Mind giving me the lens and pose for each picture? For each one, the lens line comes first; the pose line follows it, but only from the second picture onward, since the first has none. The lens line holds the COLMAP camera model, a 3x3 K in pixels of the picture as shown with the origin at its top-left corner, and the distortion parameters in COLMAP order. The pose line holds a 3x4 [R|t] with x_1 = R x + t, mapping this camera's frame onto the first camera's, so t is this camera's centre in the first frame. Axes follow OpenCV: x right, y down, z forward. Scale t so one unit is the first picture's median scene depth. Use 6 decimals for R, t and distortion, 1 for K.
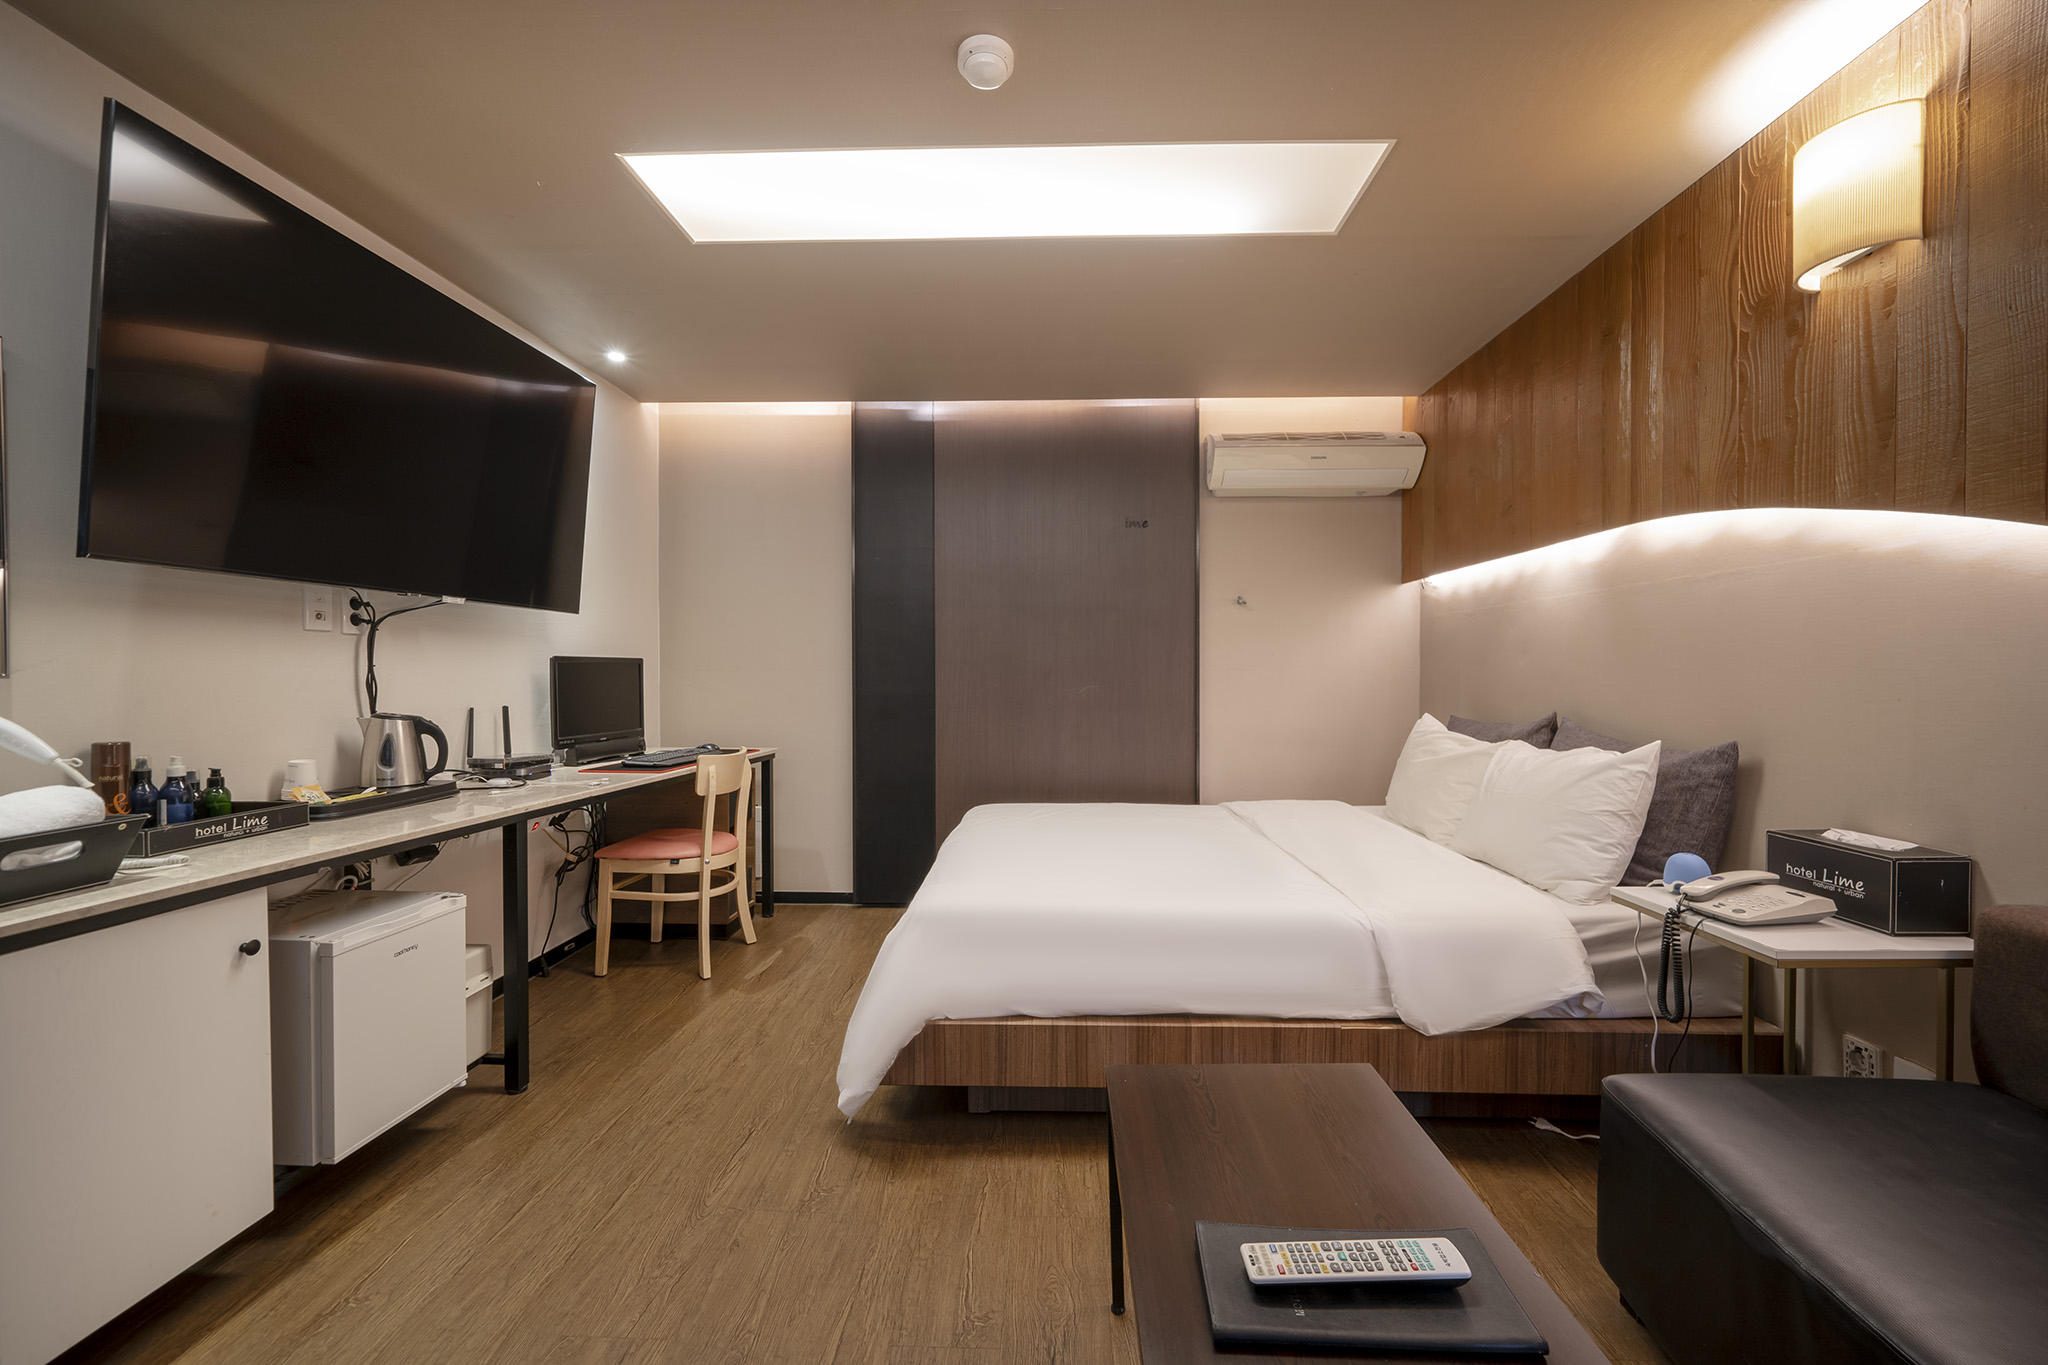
lens RADIAL K [[811.9, 0, 1035.6], [0, 811.9, 683.0], [0, 0, 1]] dist [-0.001500, 0.000066]
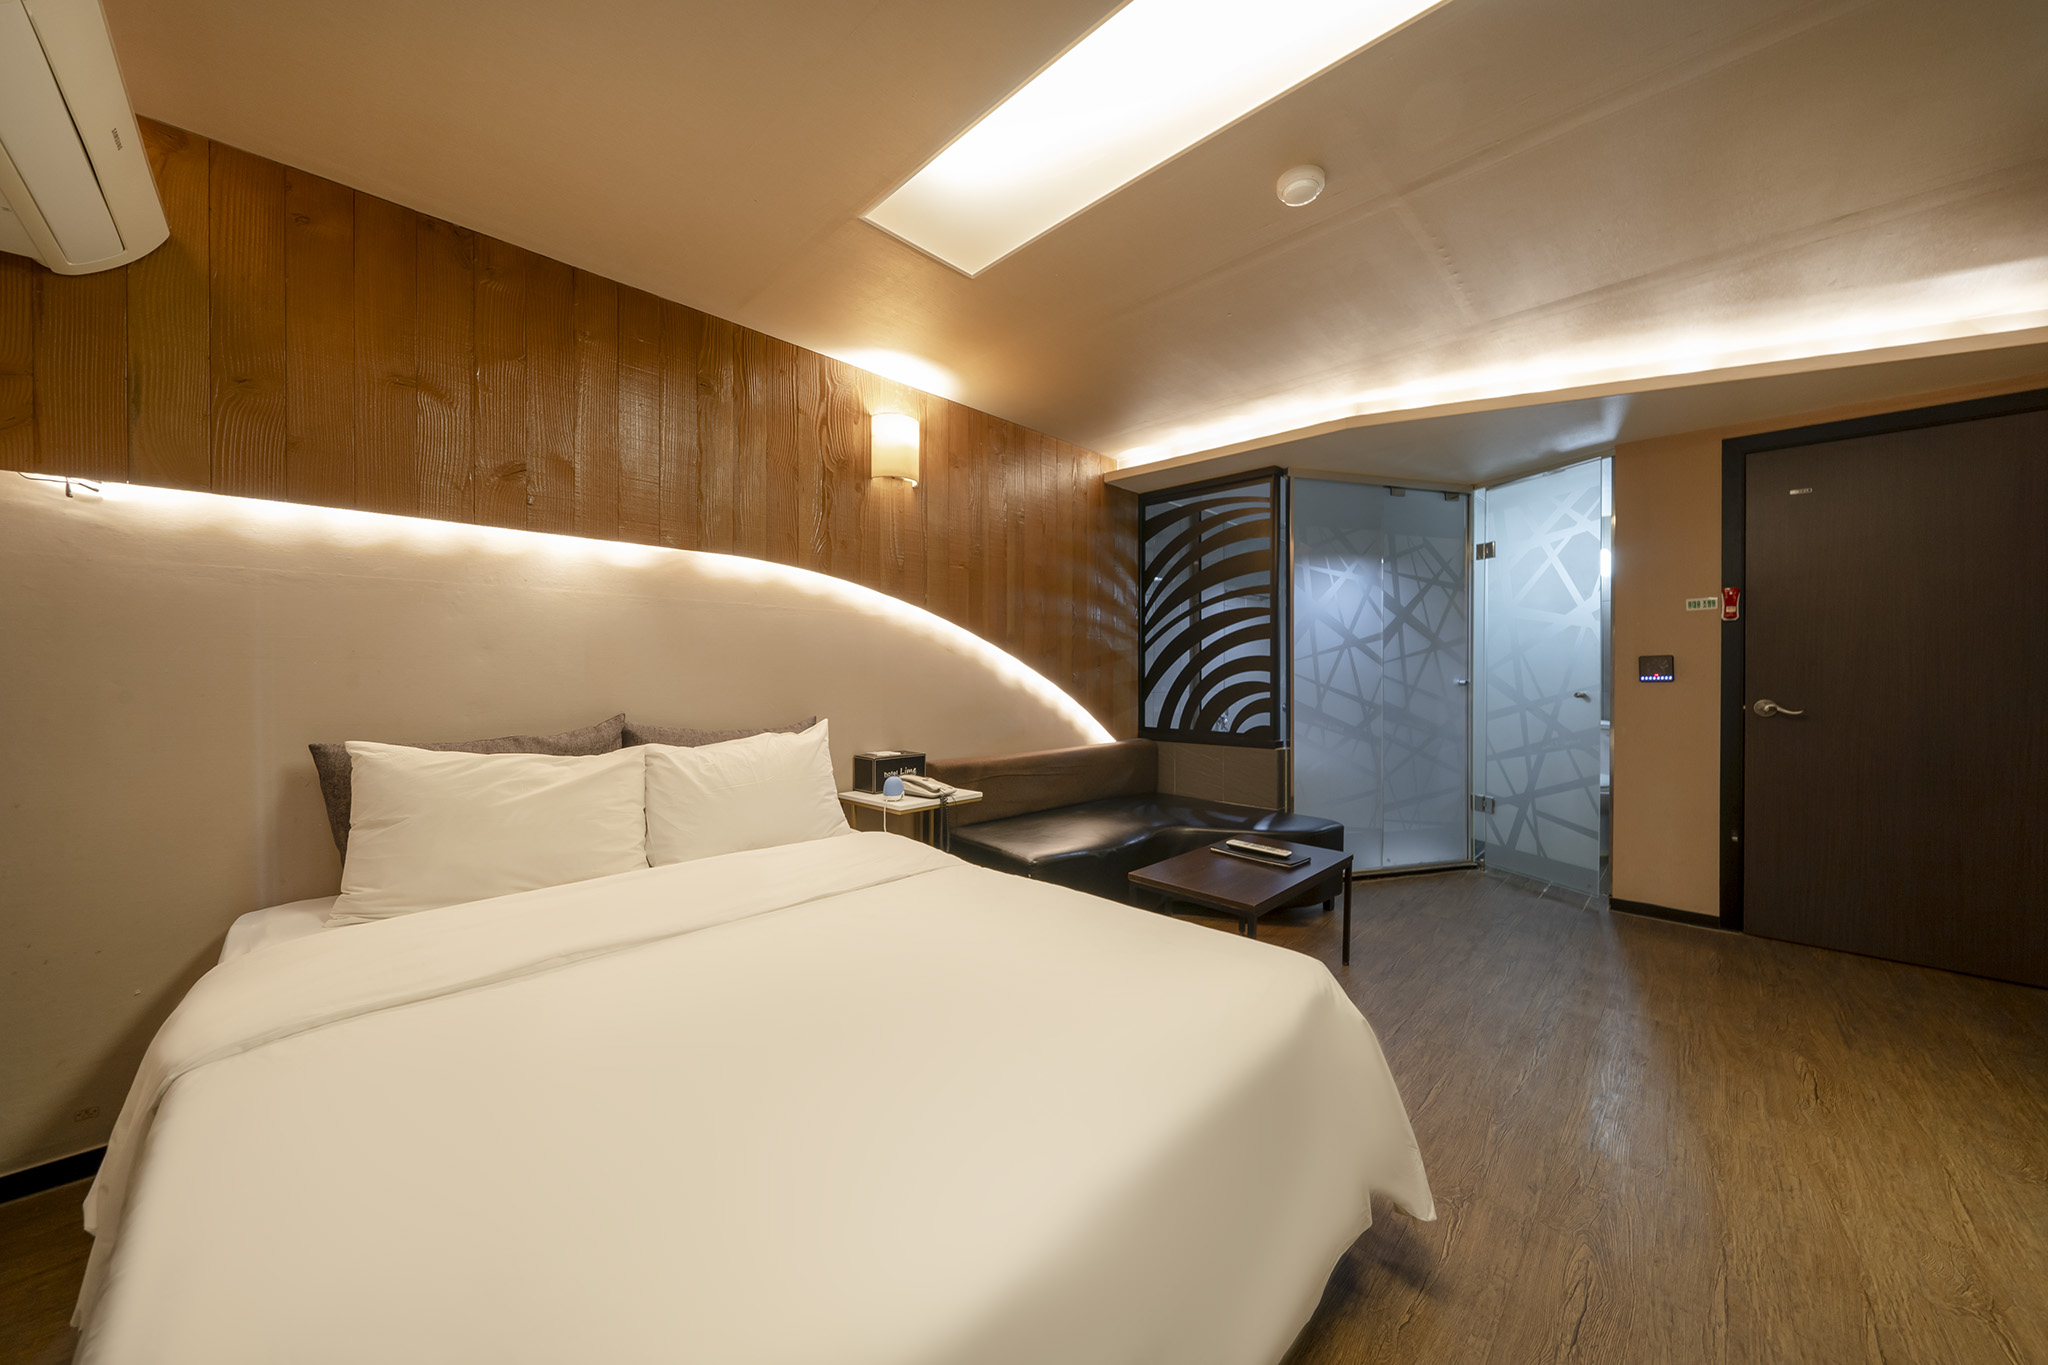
lens RADIAL K [[702.9, 0, 1039.1], [0, 702.9, 683.7], [0, 0, 1]] dist [-0.007524, 0.000055]
pose [[-0.744899, -0.011352, 0.667080, -0.338109], [0.008504, 0.999612, 0.026507, -0.021606], [-0.667123, 0.025418, -0.744514, 1.462901]]
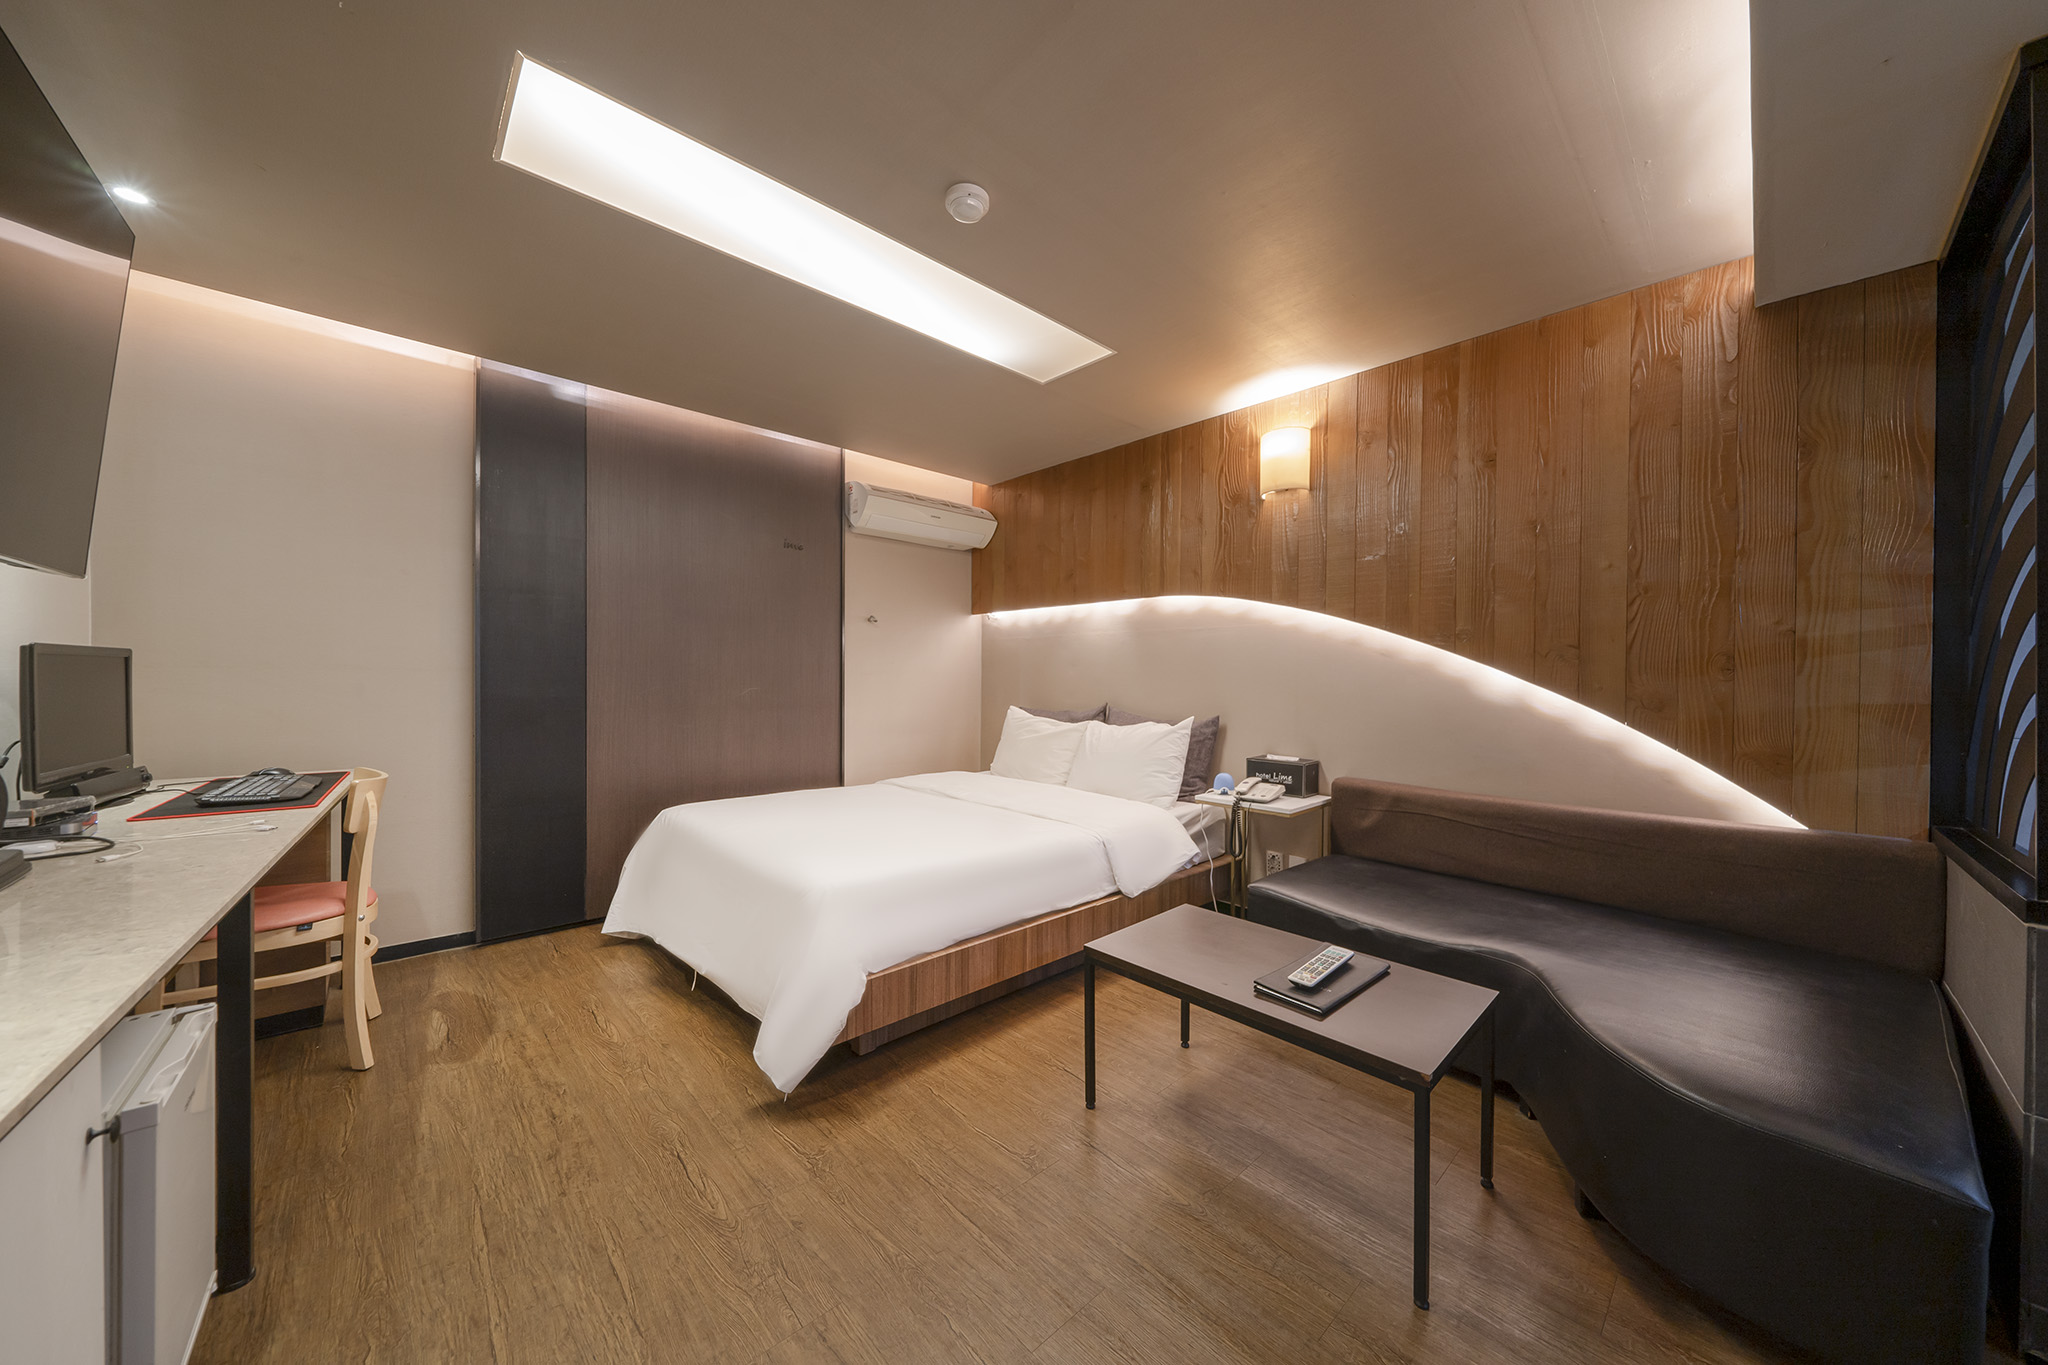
lens RADIAL K [[702.9, 0, 1039.1], [0, 702.9, 683.7], [0, 0, 1]] dist [-0.007524, 0.000055]
pose [[0.703574, 0.001219, 0.710621, -0.539550], [0.000052, 0.999998, -0.001768, -0.001208], [-0.710622, 0.001281, 0.703573, 0.098346]]
